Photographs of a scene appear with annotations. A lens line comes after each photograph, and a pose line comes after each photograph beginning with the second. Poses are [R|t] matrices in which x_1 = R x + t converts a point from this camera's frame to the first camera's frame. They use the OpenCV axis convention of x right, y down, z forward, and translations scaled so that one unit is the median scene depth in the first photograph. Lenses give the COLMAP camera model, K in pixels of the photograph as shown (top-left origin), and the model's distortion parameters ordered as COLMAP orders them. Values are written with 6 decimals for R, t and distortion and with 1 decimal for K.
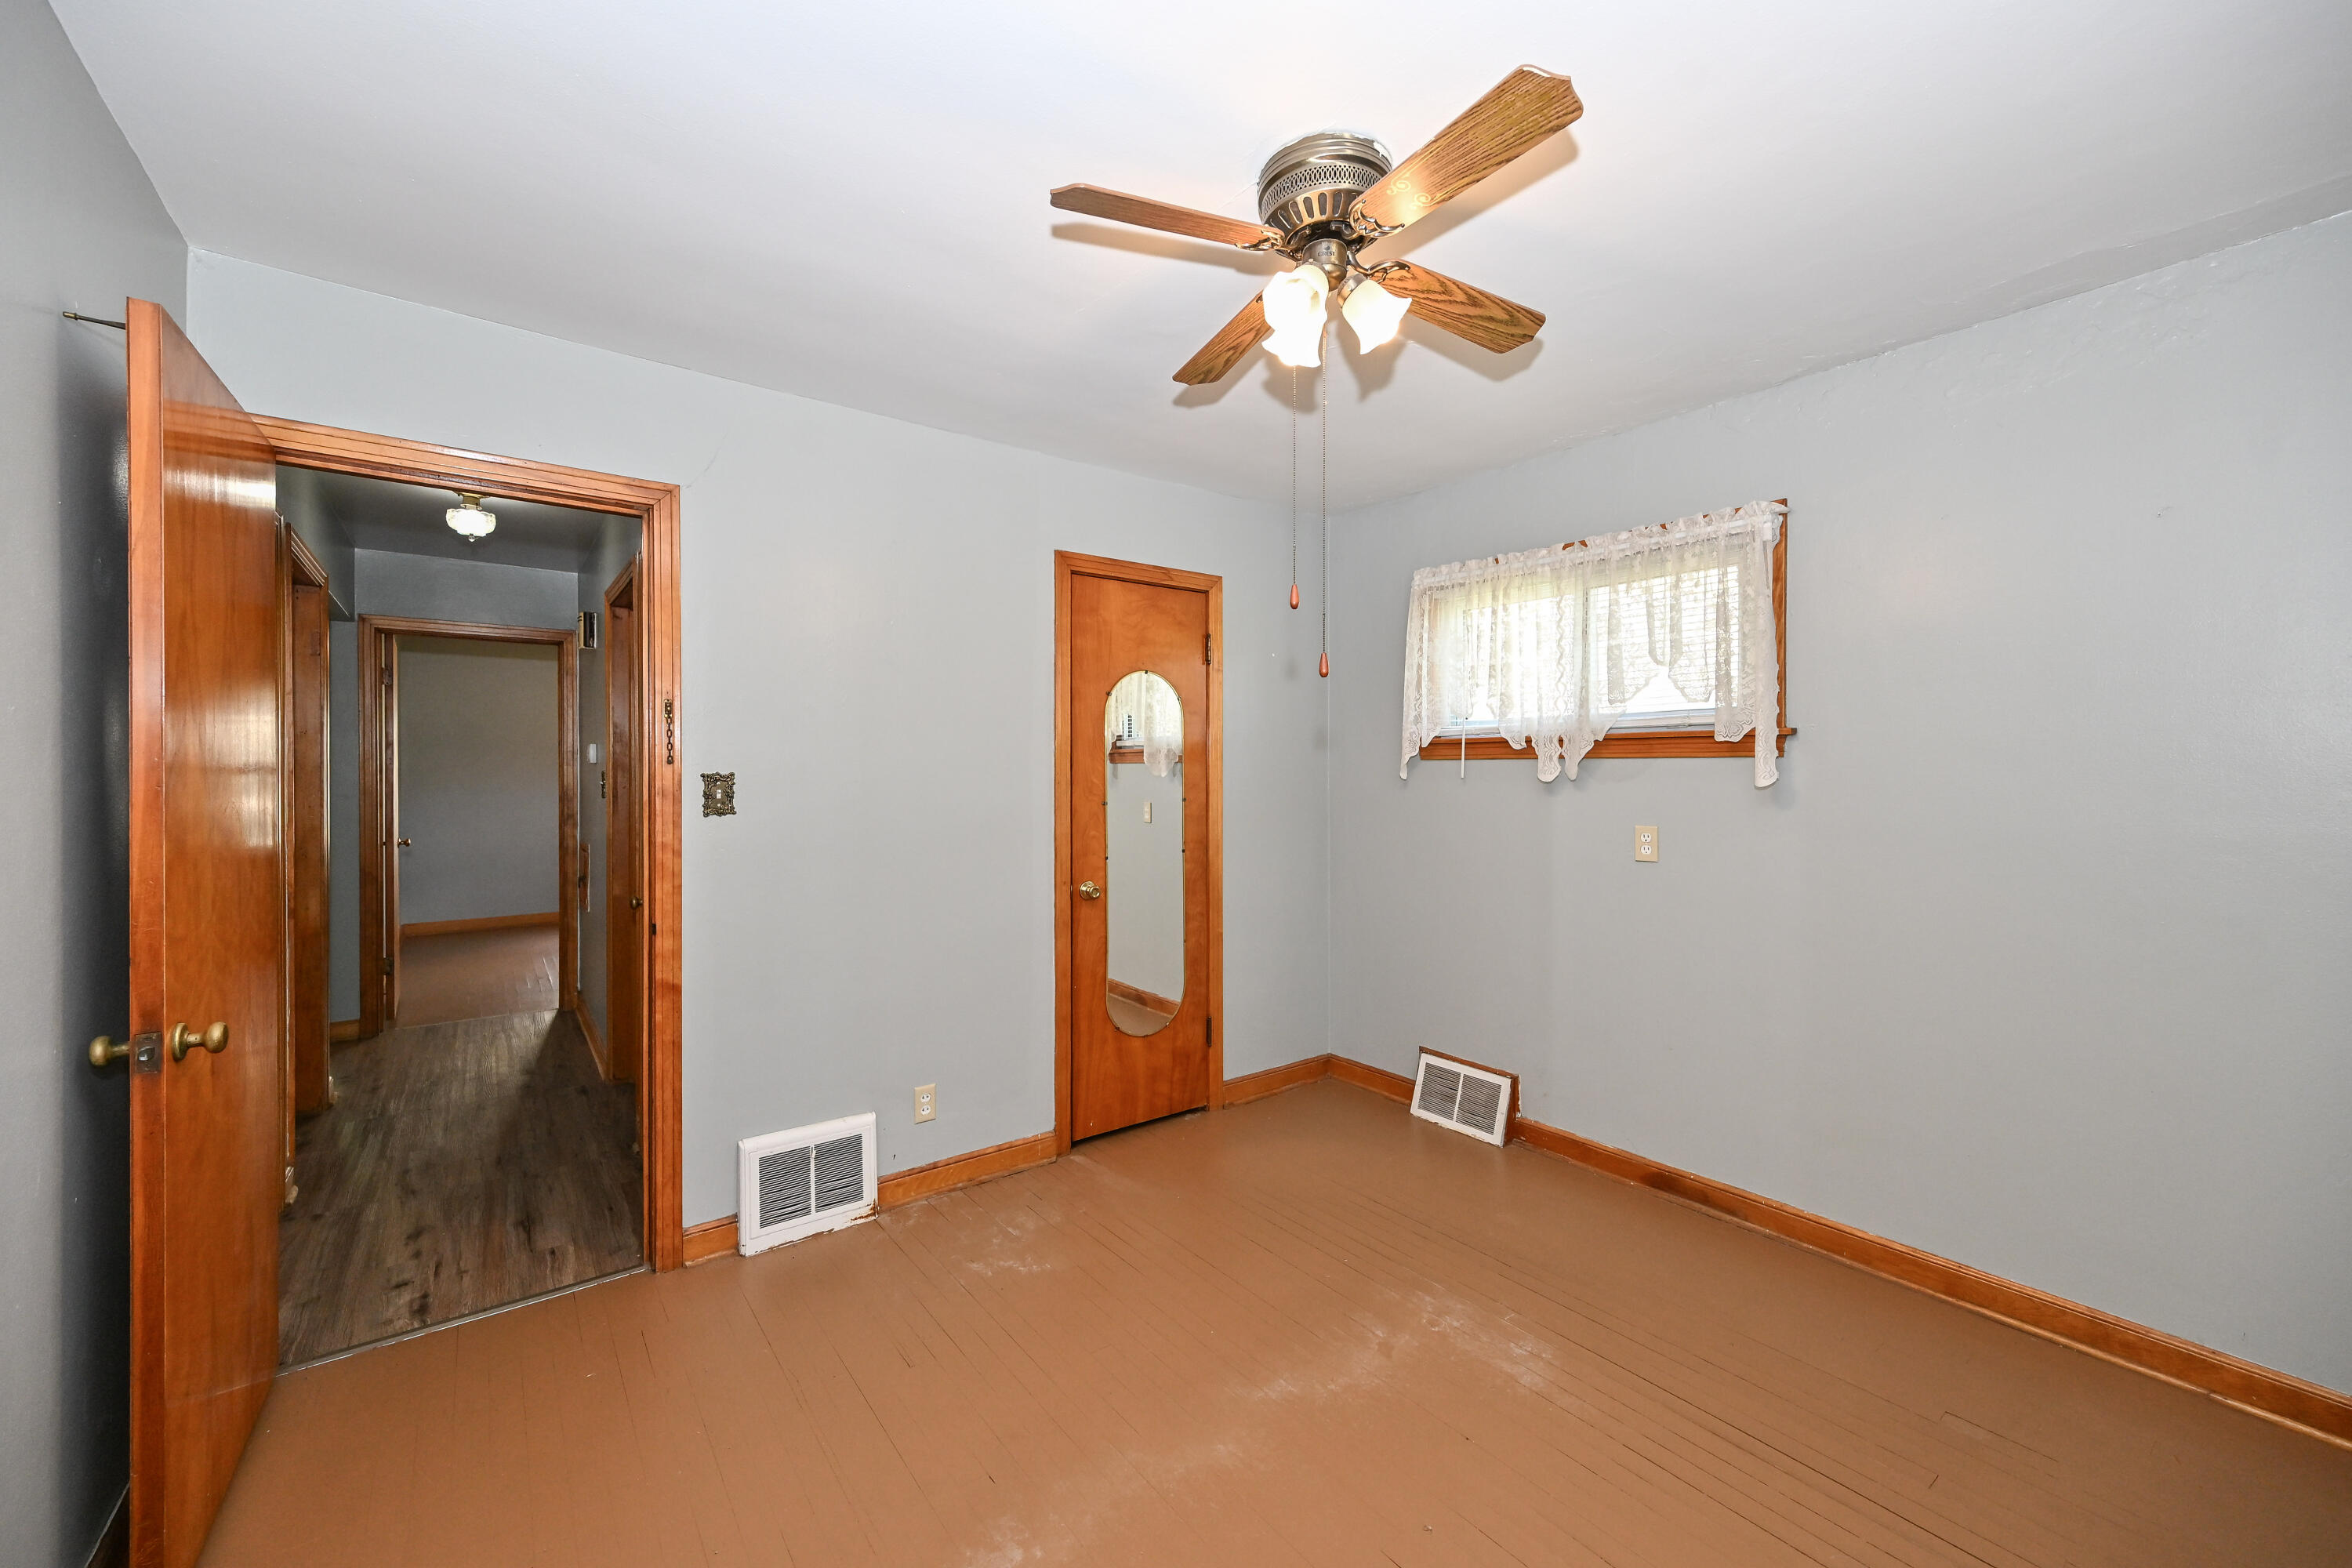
lens RADIAL K [[944.1, 0, 1183.3], [0, 944.1, 773.0], [0, 0, 1]] dist [0.010471, -0.000017]
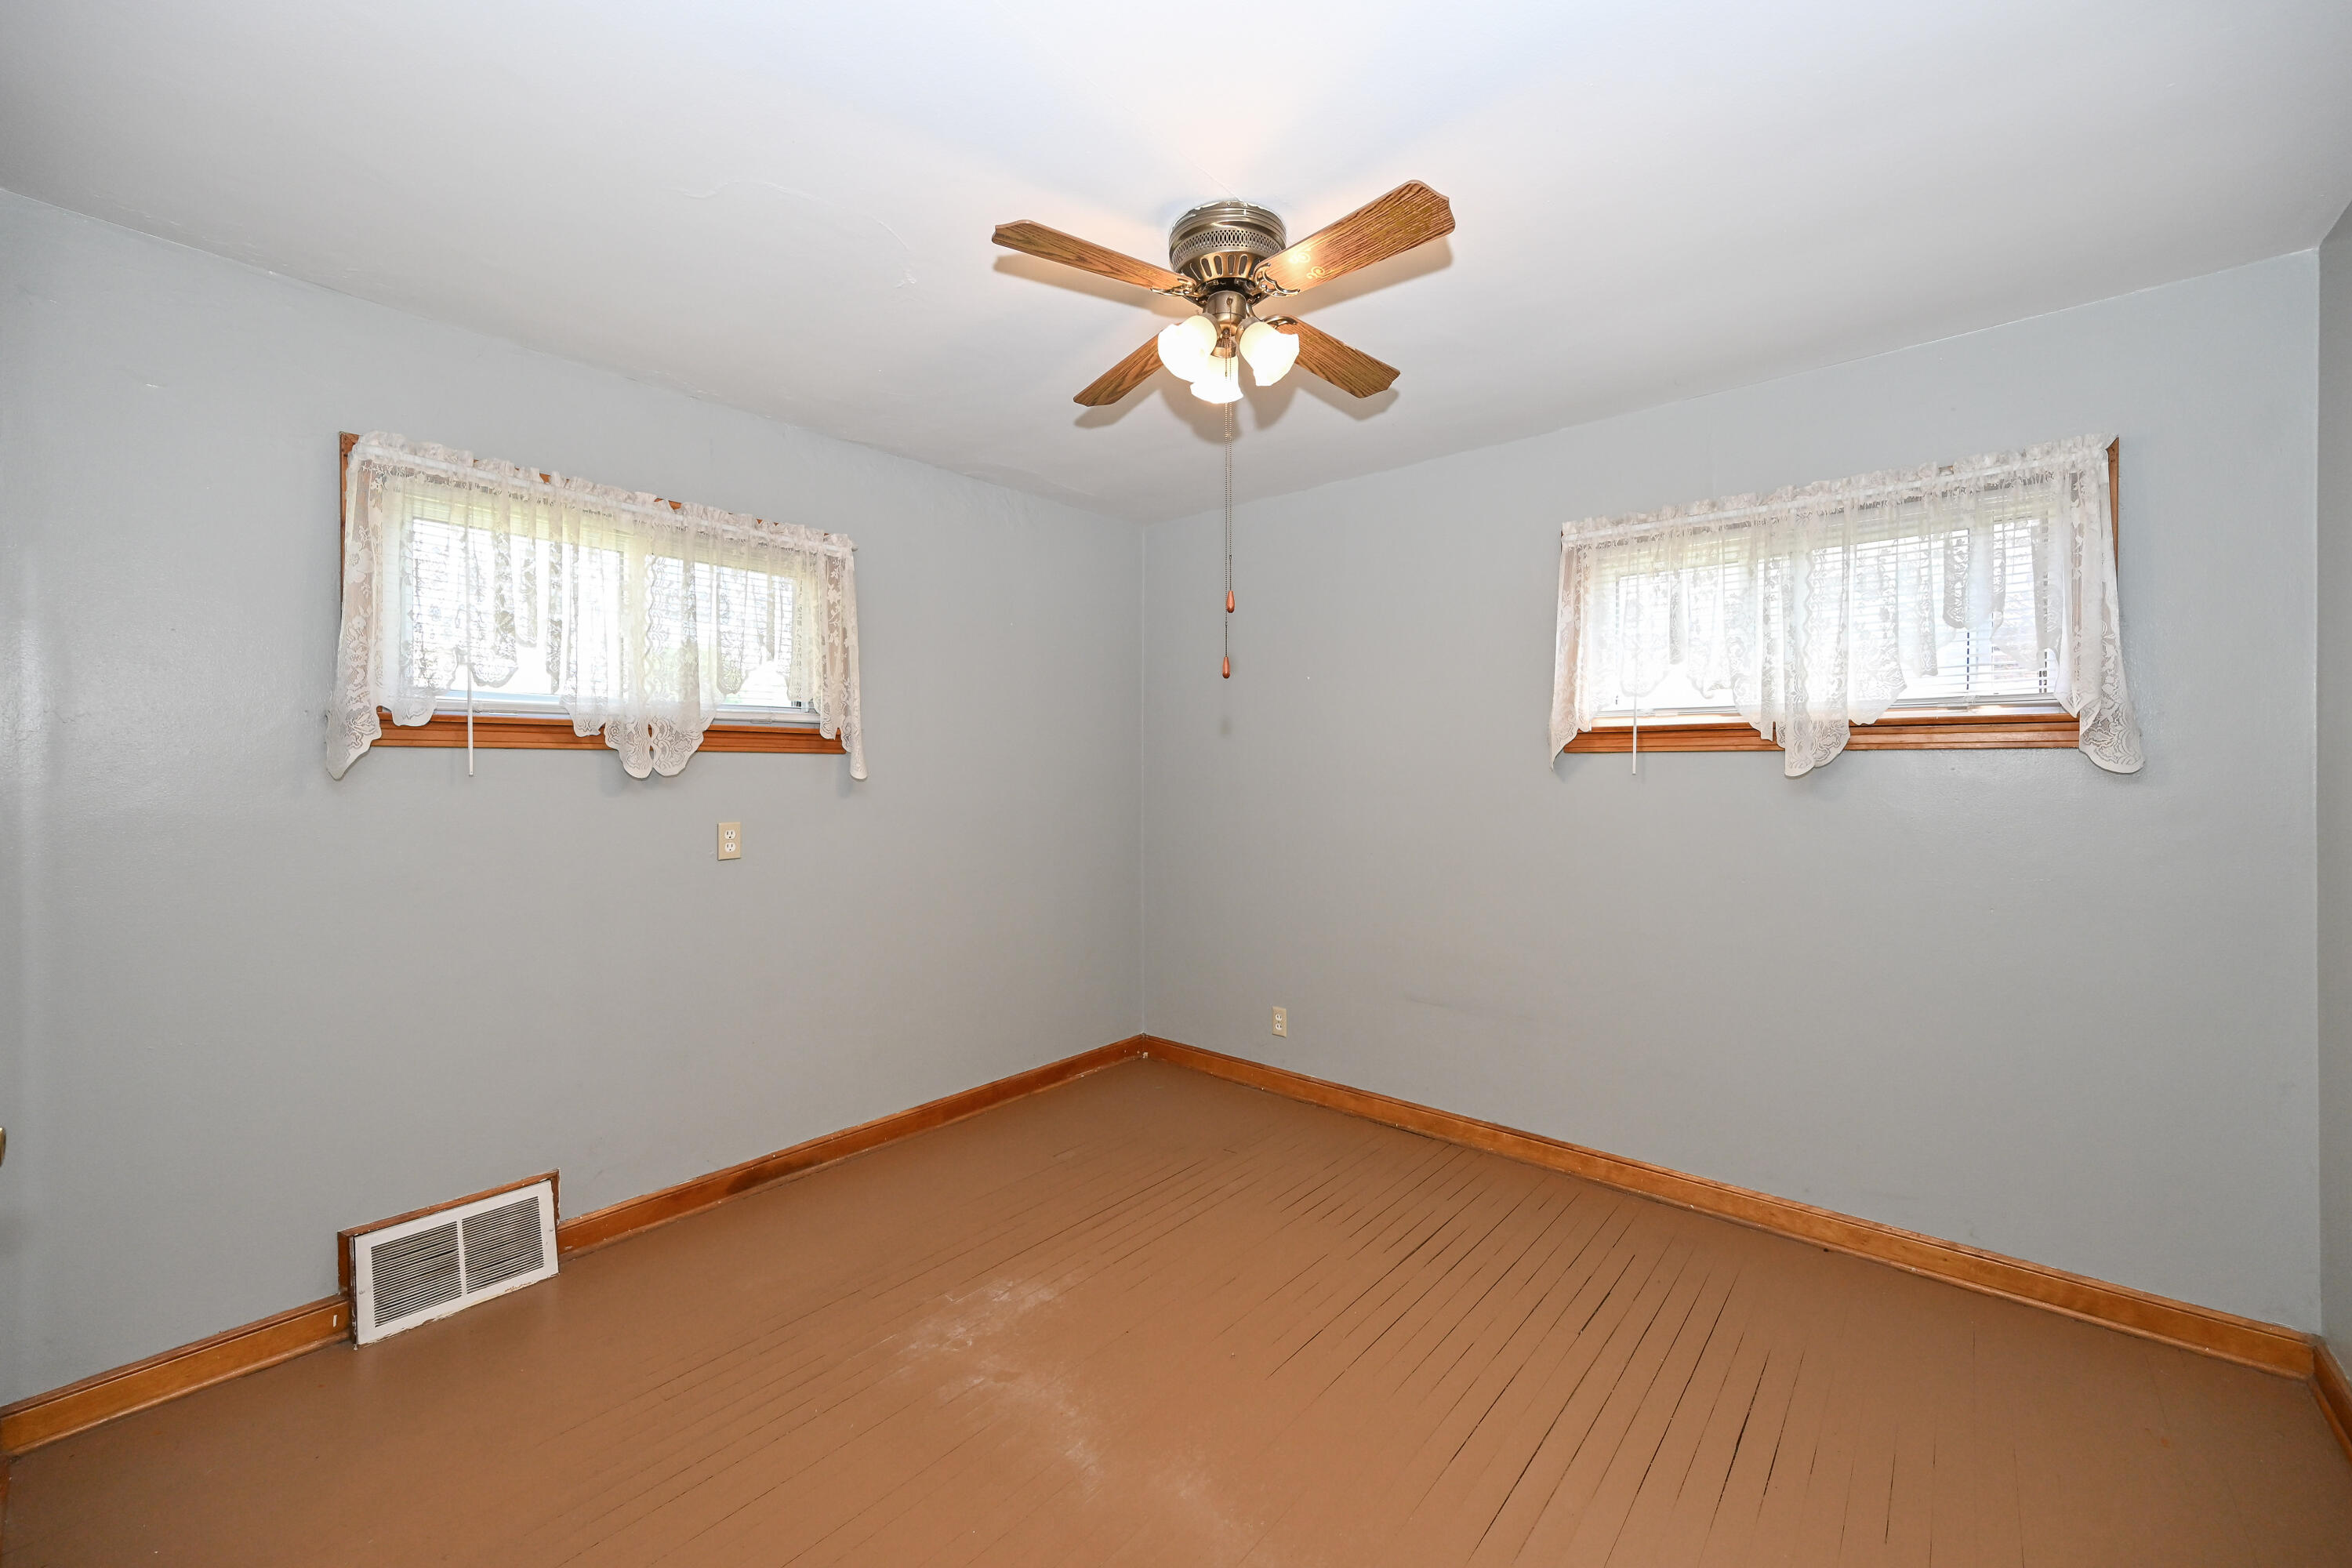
lens RADIAL K [[923.0, 0, 1191.8], [0, 923.0, 761.7], [0, 0, 1]] dist [0.011105, 0.000062]
pose [[-0.236149, 0.004806, 0.971705, -0.545007], [-0.001791, 0.999984, -0.005381, -0.001734], [-0.971715, -0.003011, -0.236137, 0.771258]]
